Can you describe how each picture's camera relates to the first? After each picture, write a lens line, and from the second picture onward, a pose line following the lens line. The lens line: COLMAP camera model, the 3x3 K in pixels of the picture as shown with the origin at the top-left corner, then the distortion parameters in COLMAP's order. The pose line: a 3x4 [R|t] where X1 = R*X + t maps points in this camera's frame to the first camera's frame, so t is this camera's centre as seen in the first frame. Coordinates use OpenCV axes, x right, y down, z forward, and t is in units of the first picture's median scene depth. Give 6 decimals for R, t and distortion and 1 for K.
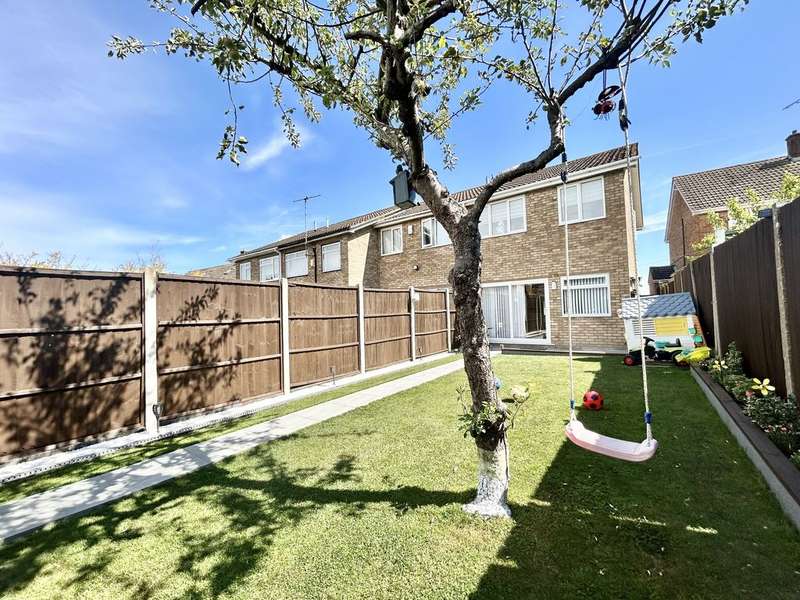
lens RADIAL K [[321.5, 0, 397.0], [0, 321.5, 298.1], [0, 0, 1]] dist [-0.001980, 0.000171]
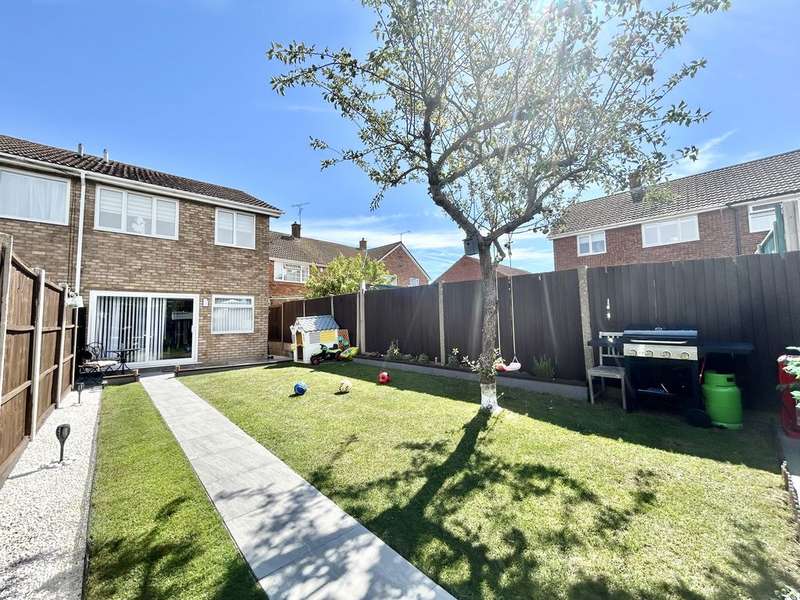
lens RADIAL K [[321.5, 0, 397.0], [0, 321.5, 298.1], [0, 0, 1]] dist [-0.001980, 0.000171]
pose [[0.201702, 0.099330, 0.974397, -1.216610], [-0.029476, 0.995009, -0.095329, 0.083711], [-0.979003, -0.009494, 0.203623, 0.738876]]
